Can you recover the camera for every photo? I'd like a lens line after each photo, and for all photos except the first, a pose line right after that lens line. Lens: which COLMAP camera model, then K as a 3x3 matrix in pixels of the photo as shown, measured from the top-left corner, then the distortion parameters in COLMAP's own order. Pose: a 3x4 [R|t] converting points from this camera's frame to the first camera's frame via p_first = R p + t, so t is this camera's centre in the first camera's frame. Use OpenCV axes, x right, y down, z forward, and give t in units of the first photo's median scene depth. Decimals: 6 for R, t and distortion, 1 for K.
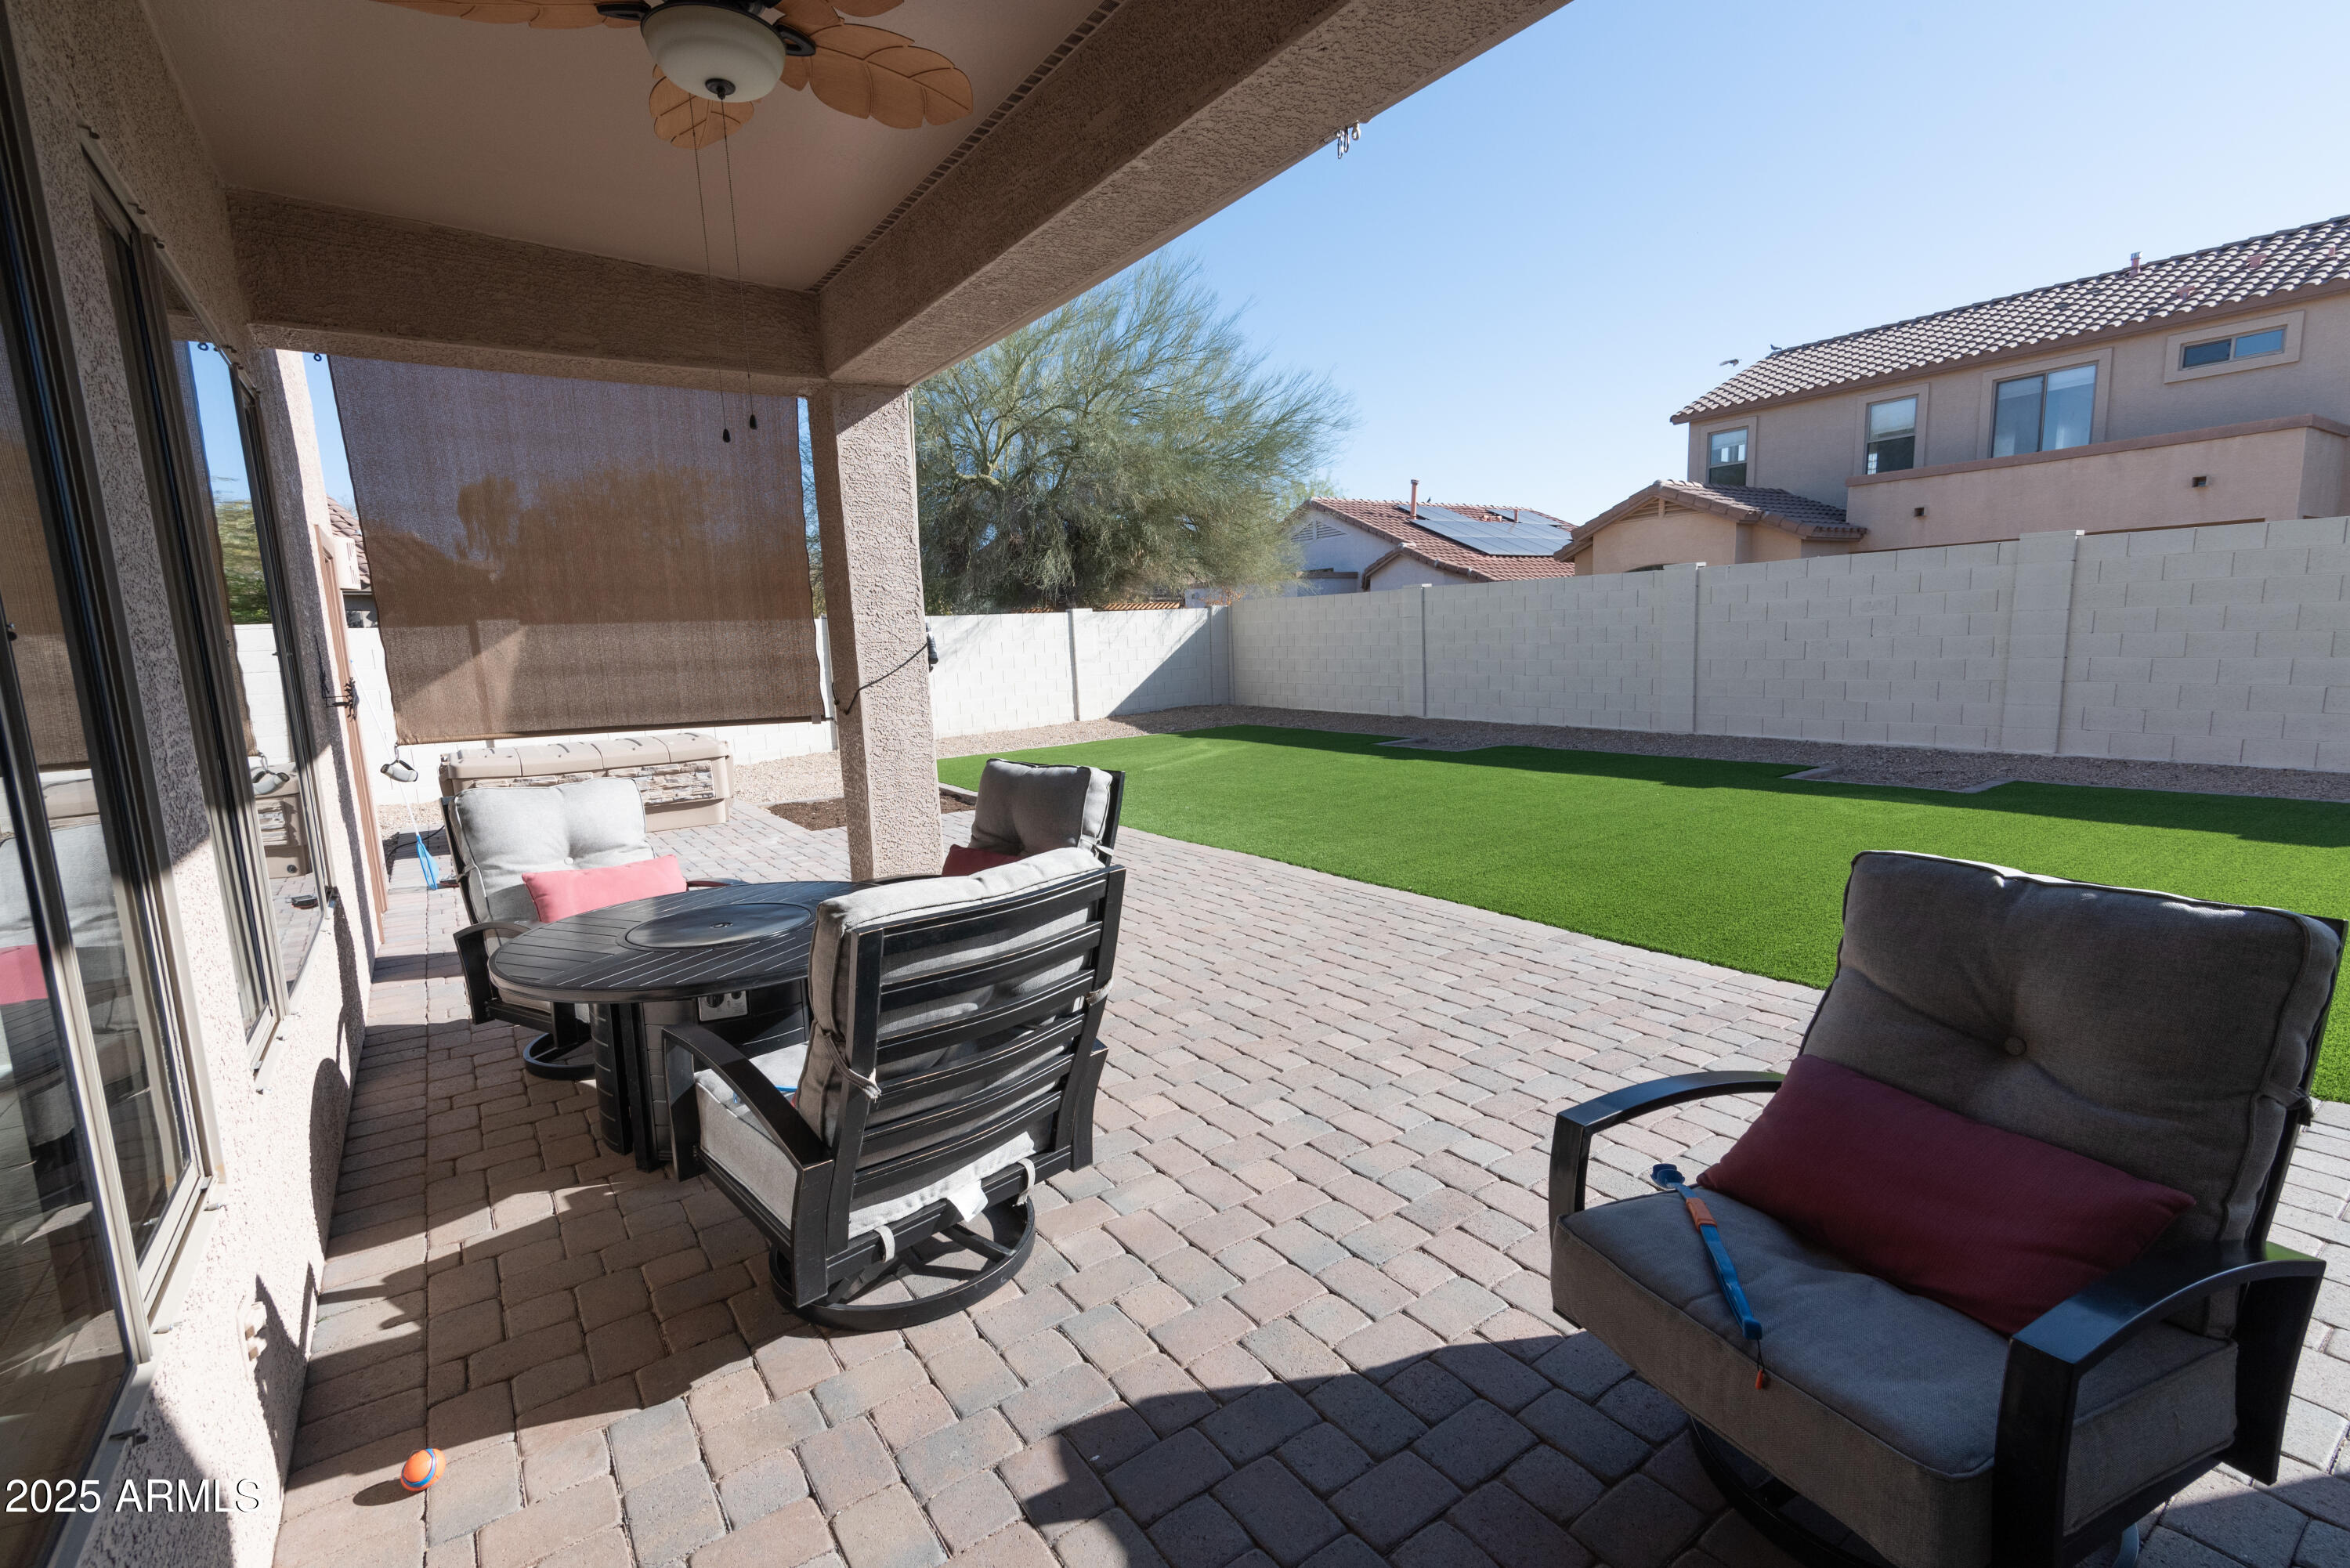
lens RADIAL K [[1048.8, 0, 1173.2], [0, 1048.8, 793.7], [0, 0, 1]] dist [0.006764, -0.001260]
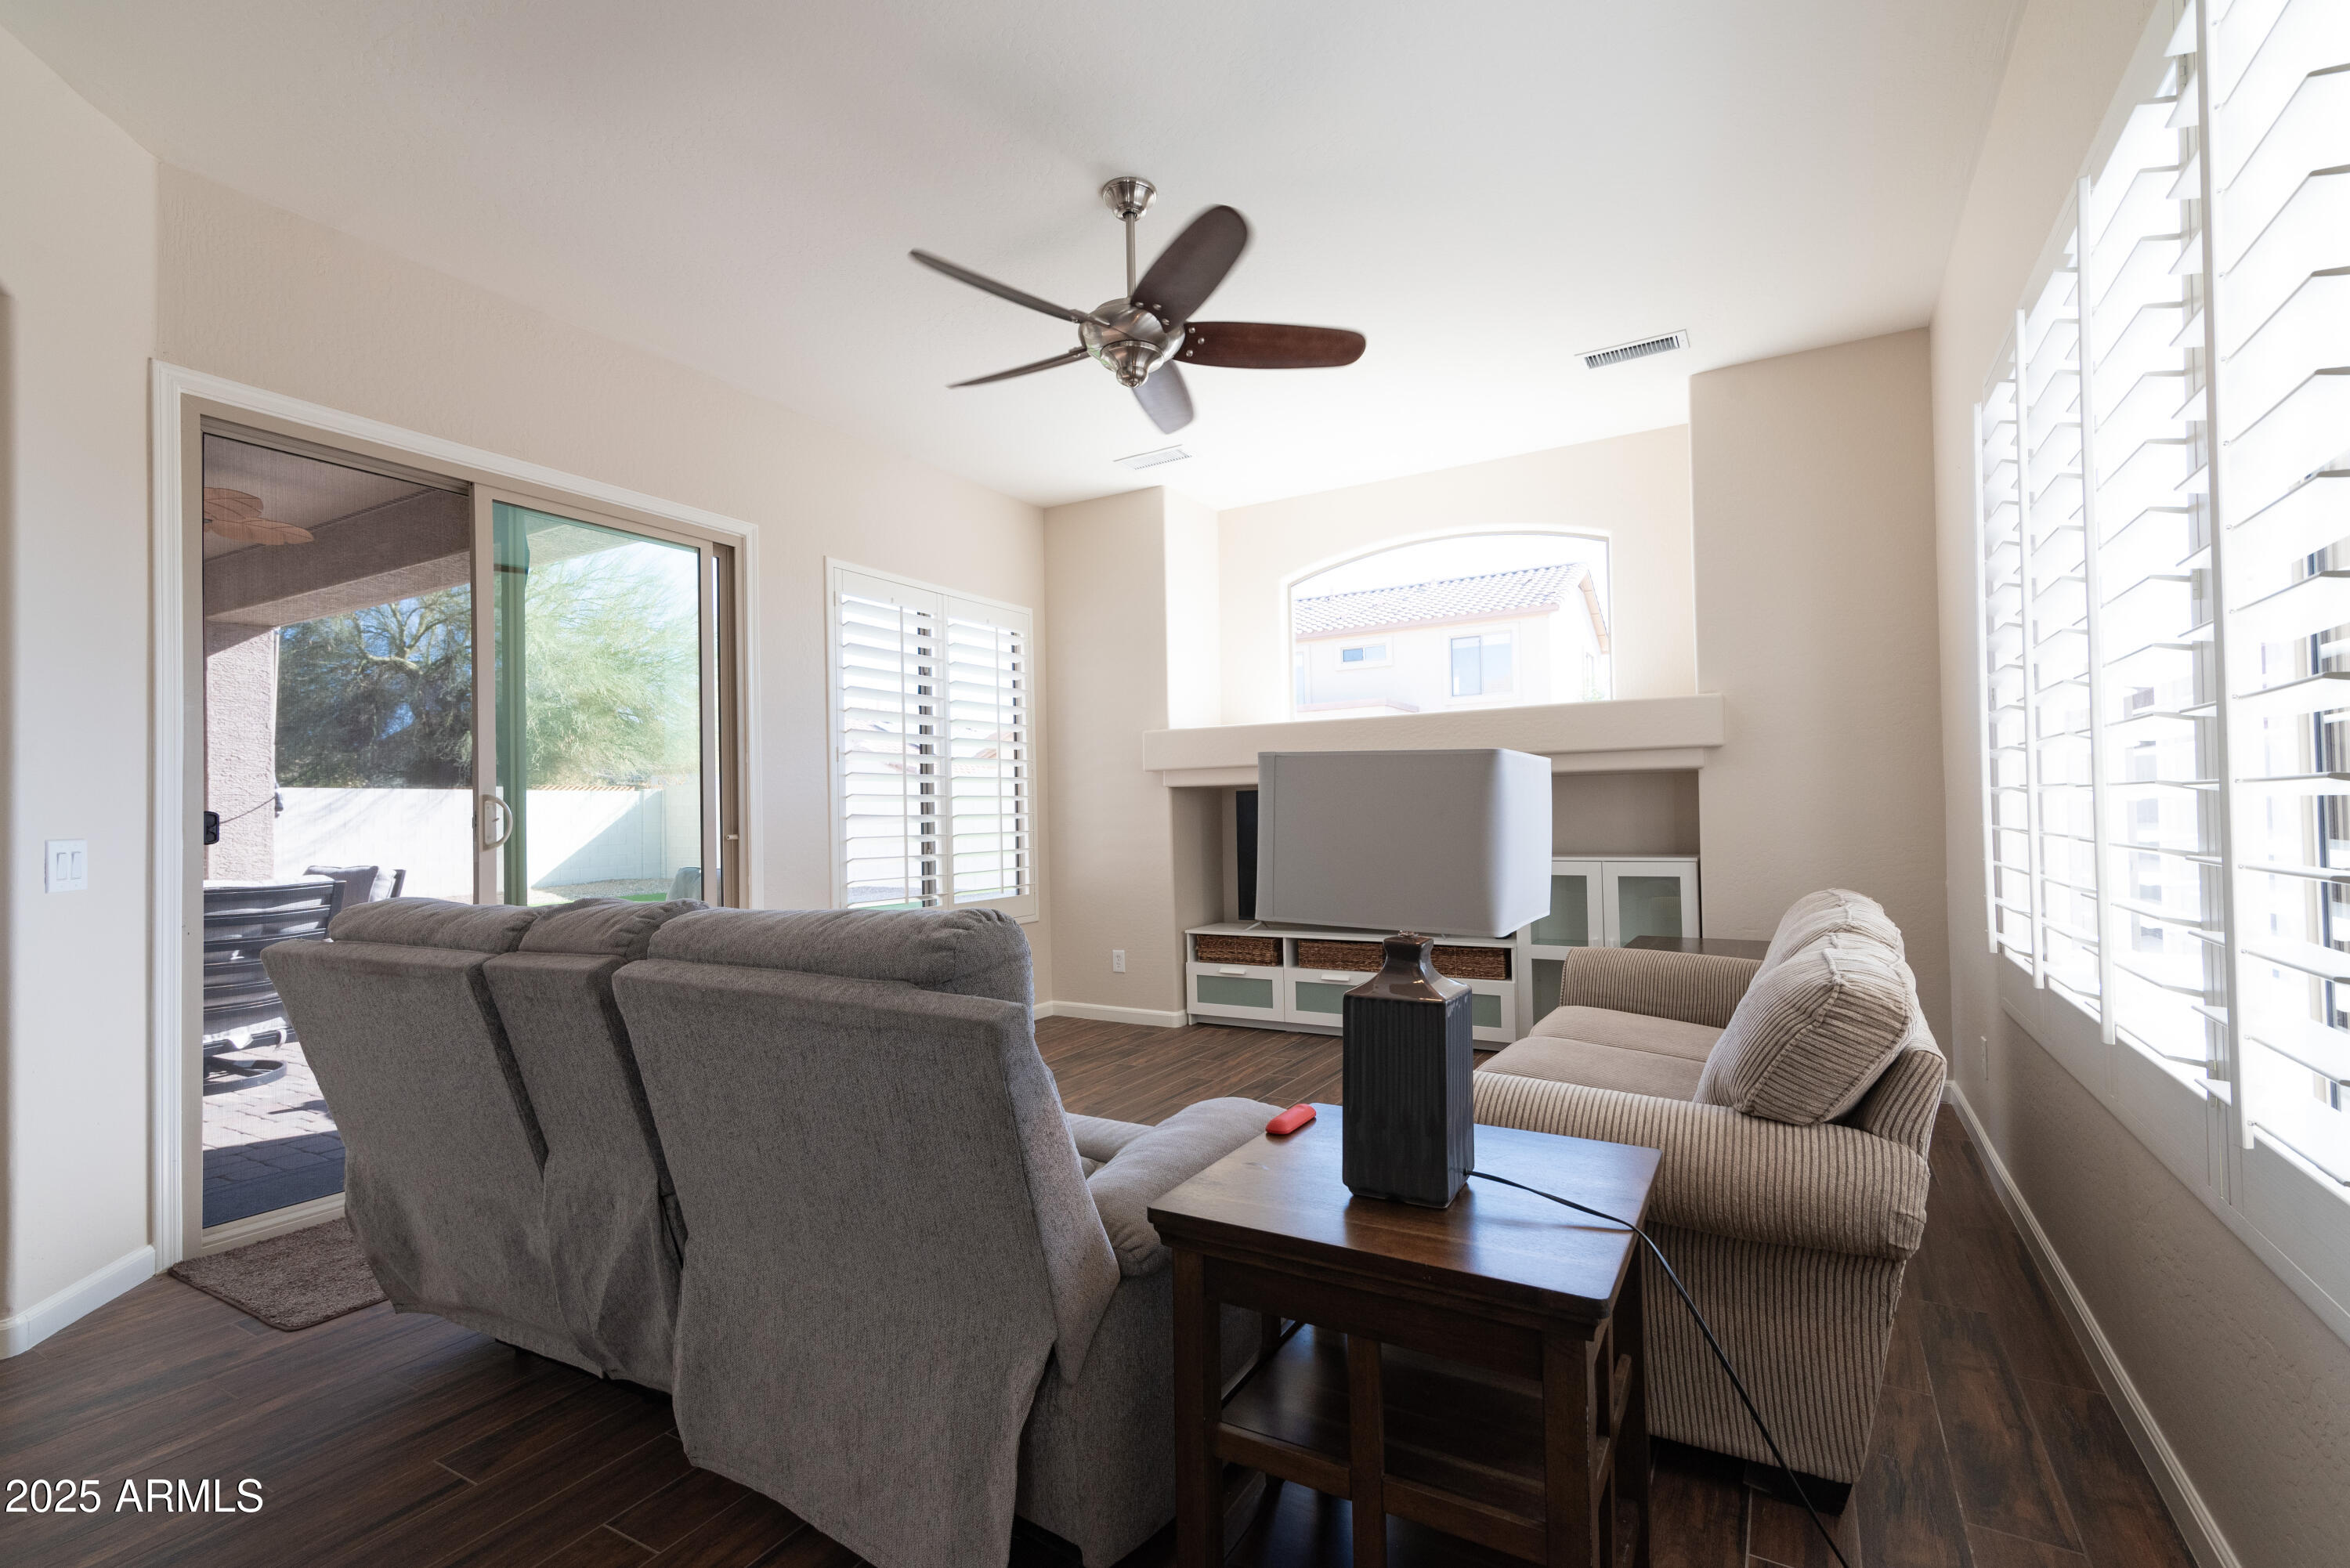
lens RADIAL K [[1048.8, 0, 1194.4], [0, 1048.8, 797.6], [0, 0, 1]] dist [0.006764, -0.001260]
pose [[0.900303, 0.031171, 0.434145, 0.080943], [0.047692, 0.984362, -0.169576, 0.048151], [-0.432642, 0.173376, 0.884738, -0.243760]]
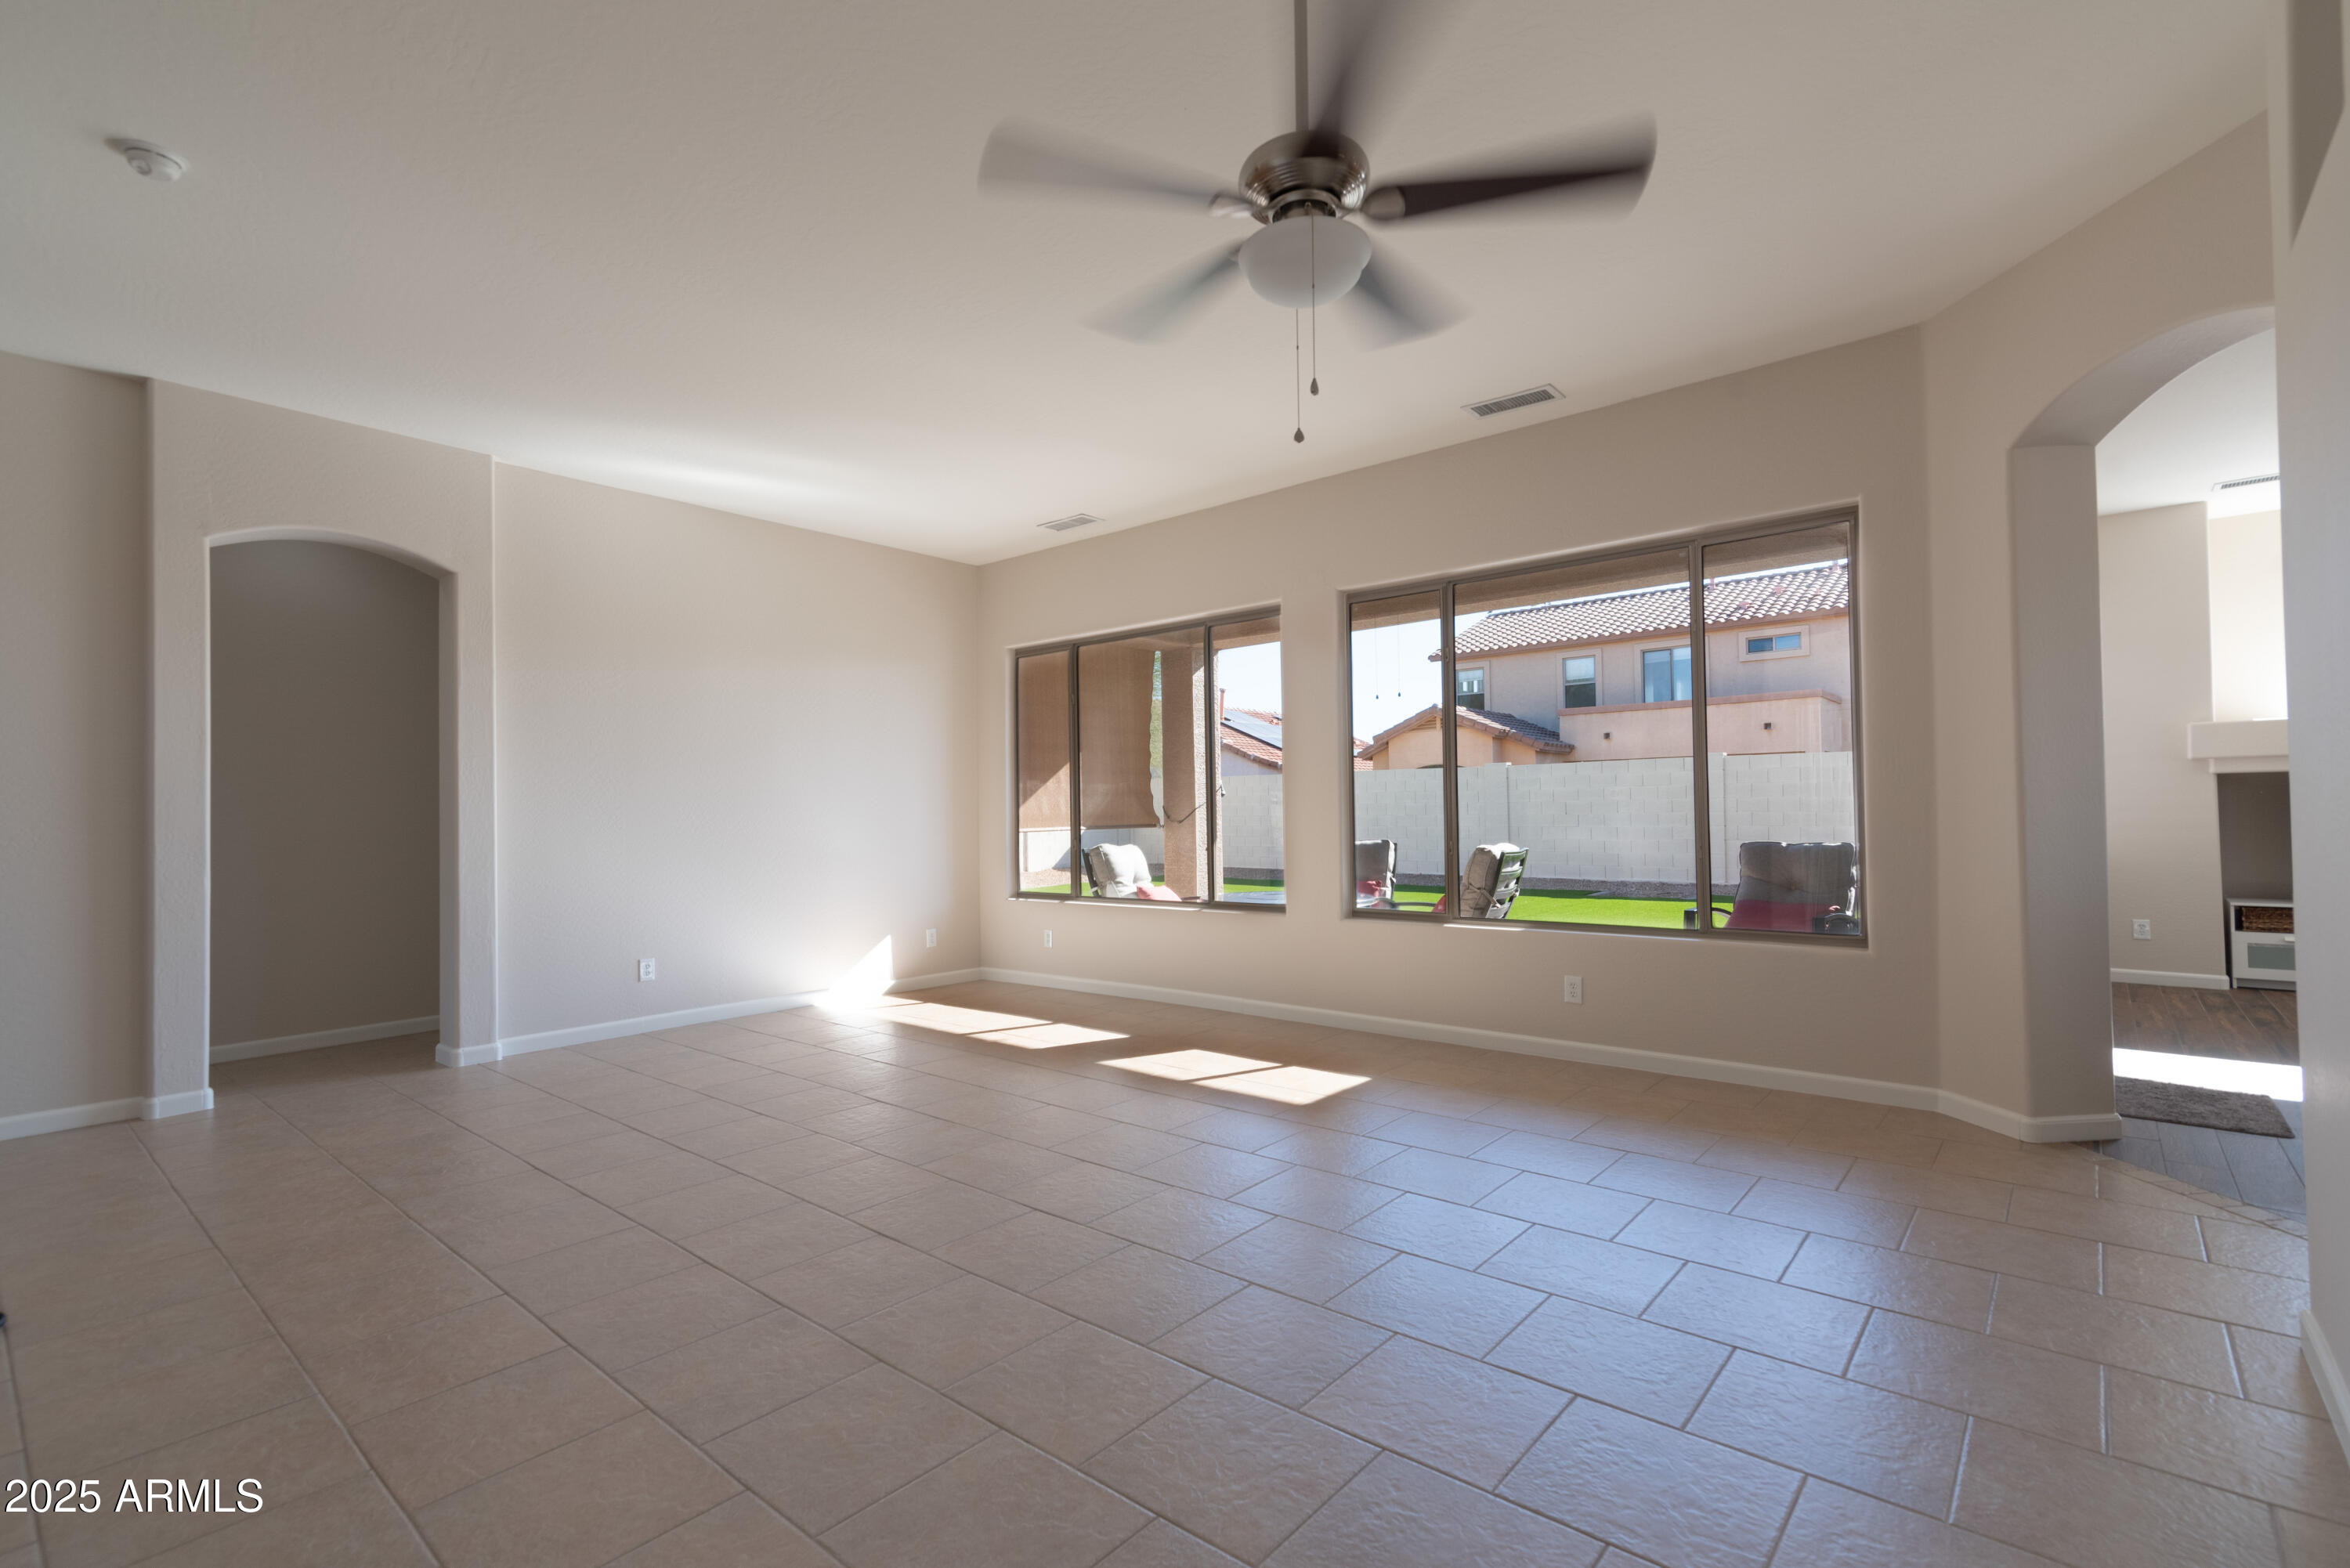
lens RADIAL K [[1048.8, 0, 1181.9], [0, 1048.8, 796.2], [0, 0, 1]] dist [0.006764, -0.001260]
pose [[0.965305, 0.031986, 0.259159, -0.228451], [0.013840, 0.984807, -0.173099, 0.055159], [-0.260758, 0.170680, 0.950197, -0.202029]]
